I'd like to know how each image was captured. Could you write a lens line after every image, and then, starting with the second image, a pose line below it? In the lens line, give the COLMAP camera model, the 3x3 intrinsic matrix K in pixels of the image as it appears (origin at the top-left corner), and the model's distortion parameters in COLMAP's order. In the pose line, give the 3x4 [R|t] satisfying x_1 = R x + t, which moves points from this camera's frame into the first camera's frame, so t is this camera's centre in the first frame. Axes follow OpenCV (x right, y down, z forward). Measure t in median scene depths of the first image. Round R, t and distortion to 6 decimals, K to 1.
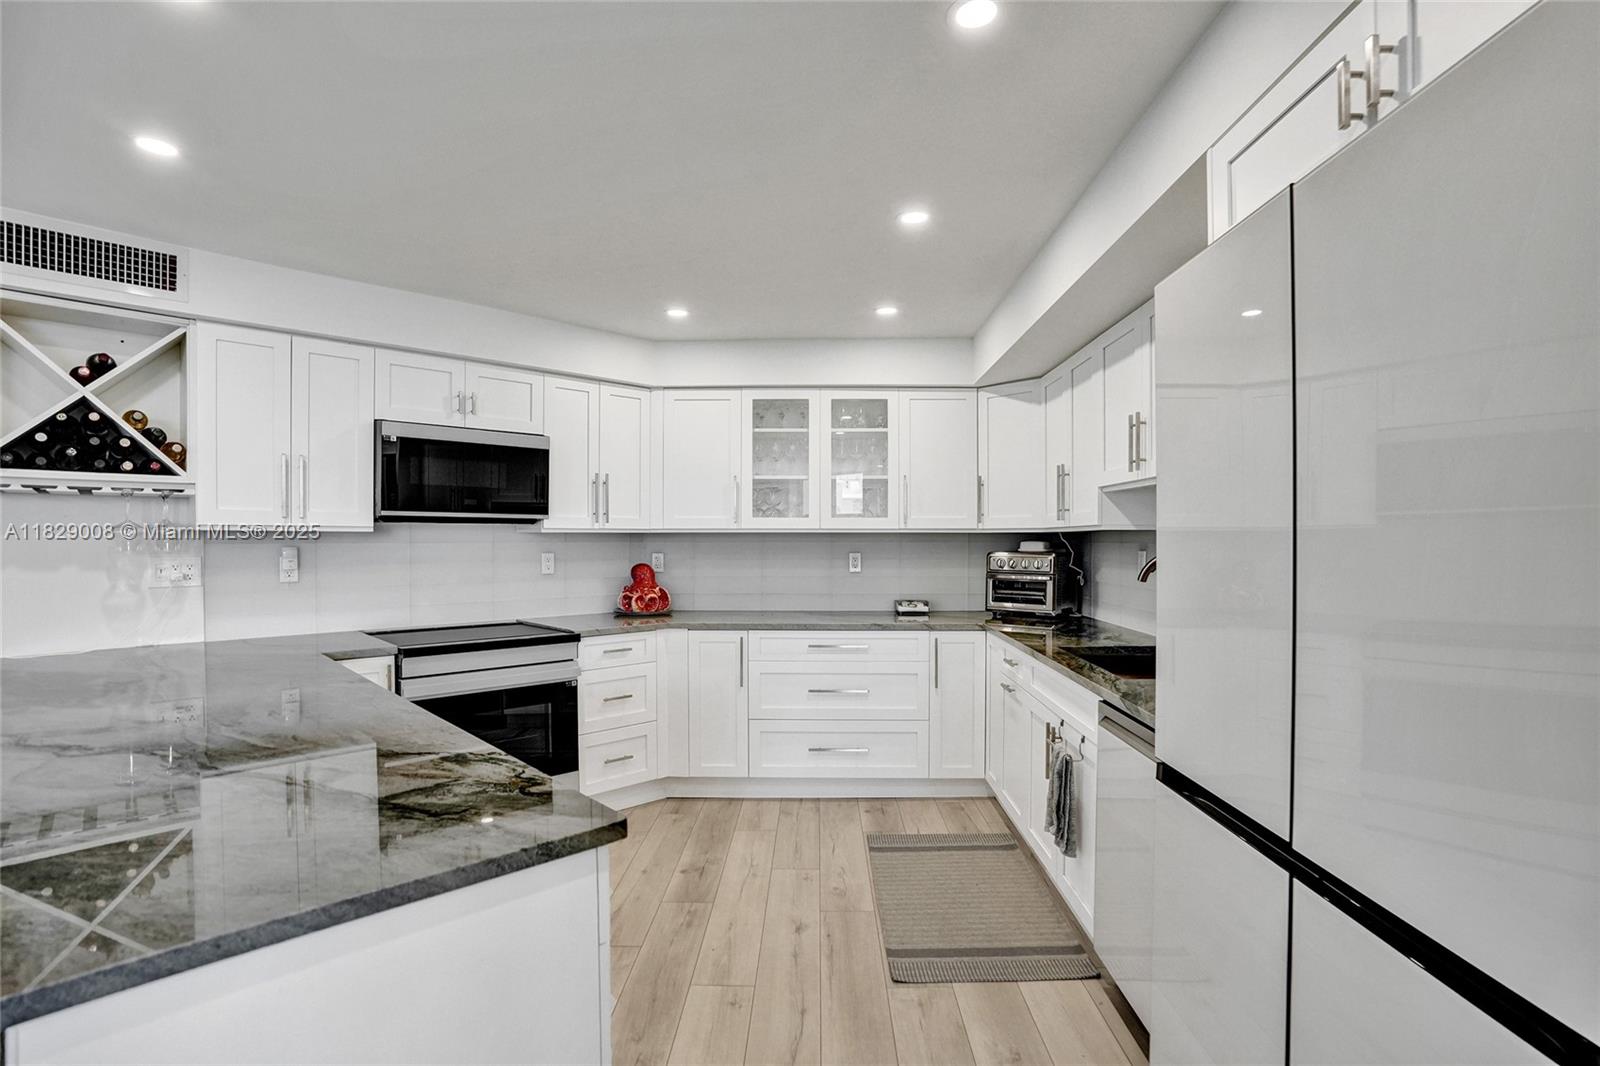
lens RADIAL K [[749.4, 0, 806.3], [0, 749.4, 540.1], [0, 0, 1]] dist [-0.065177, 0.027524]
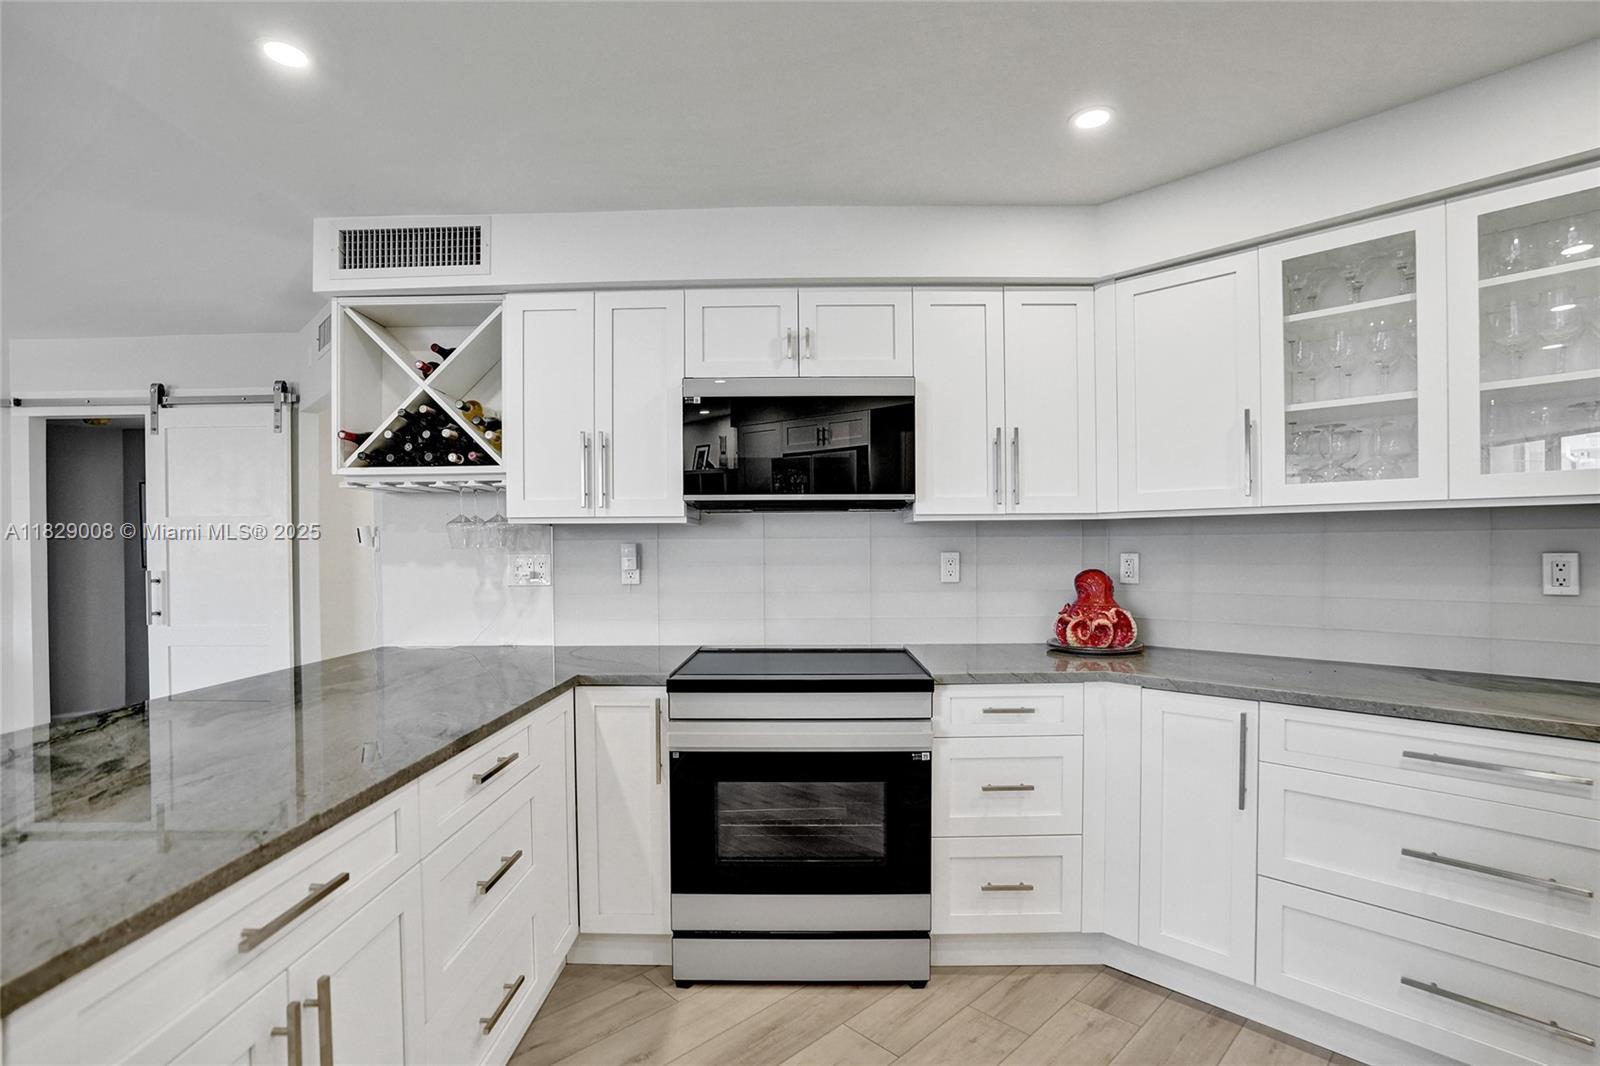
lens RADIAL K [[754.1, 0, 802.4], [0, 754.1, 552.2], [0, 0, 1]] dist [-0.068441, 0.028659]
pose [[0.709911, -0.001171, -0.704290, 0.056483], [0.005799, 0.999974, 0.004184, 0.014351], [0.704267, -0.007054, 0.709900, 0.427225]]
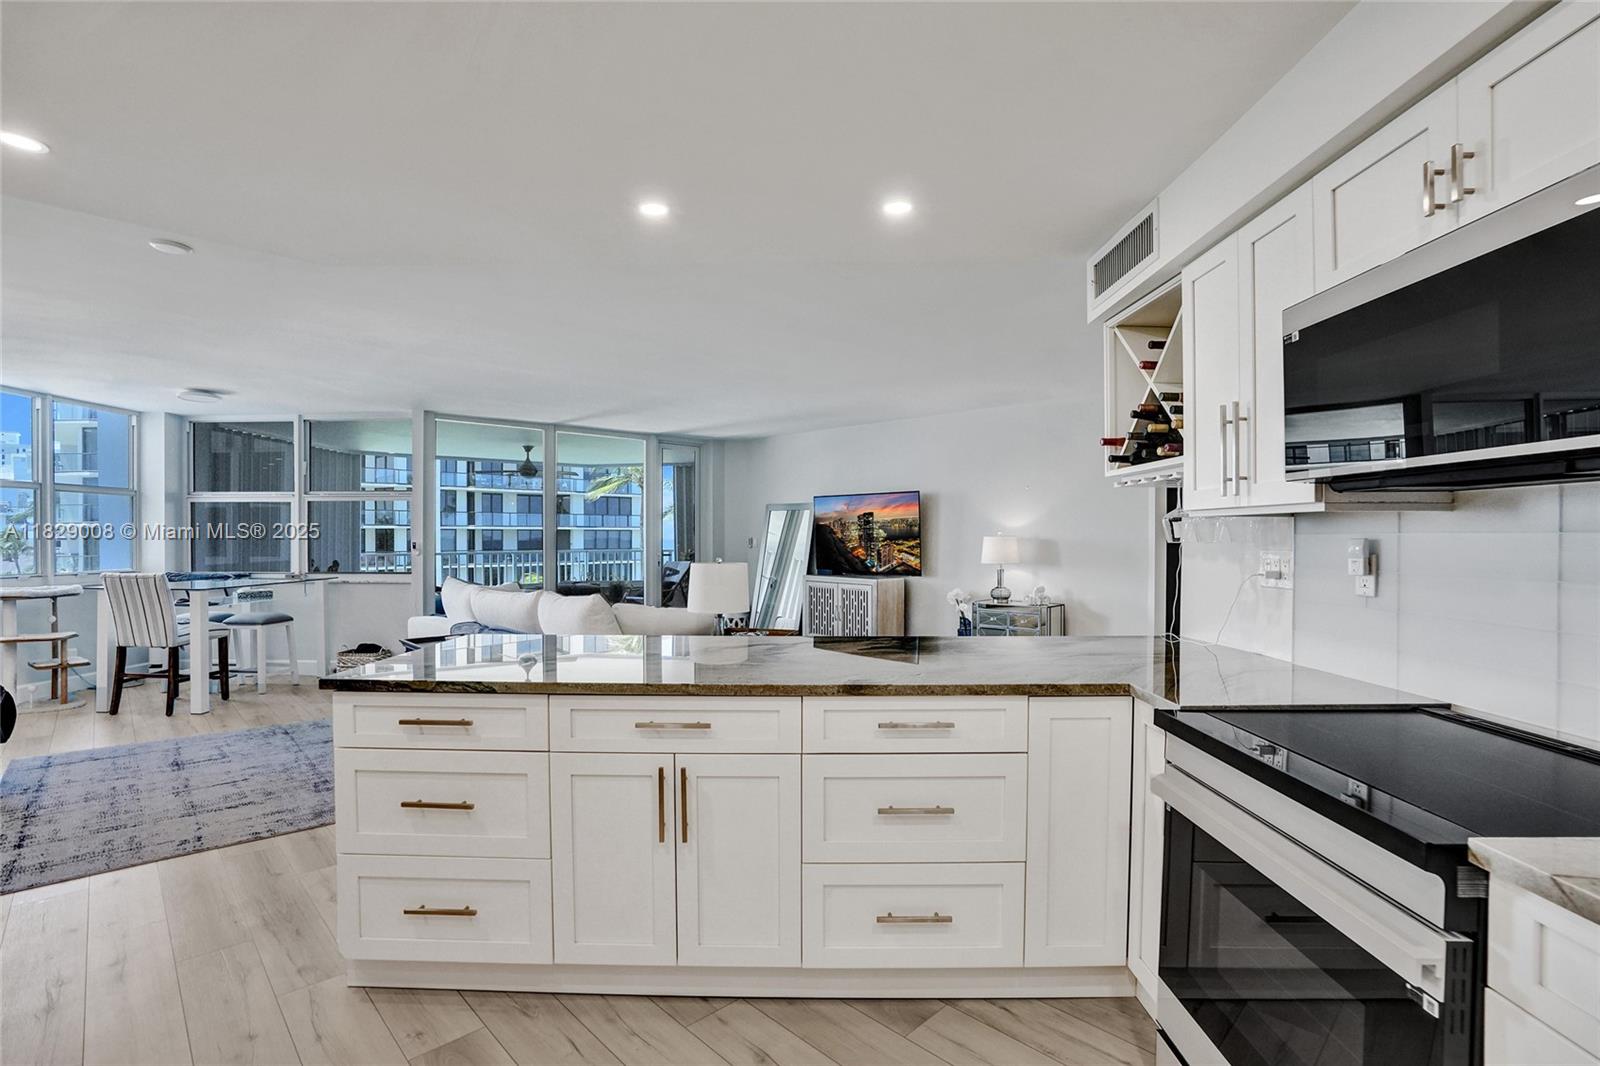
lens RADIAL K [[749.4, 0, 806.3], [0, 749.4, 540.1], [0, 0, 1]] dist [-0.065177, 0.027524]
pose [[-0.705627, 0.001655, -0.708581, 0.056372], [-0.002150, 0.999988, 0.004477, 0.007559], [0.708580, 0.004683, -0.705615, 0.925760]]
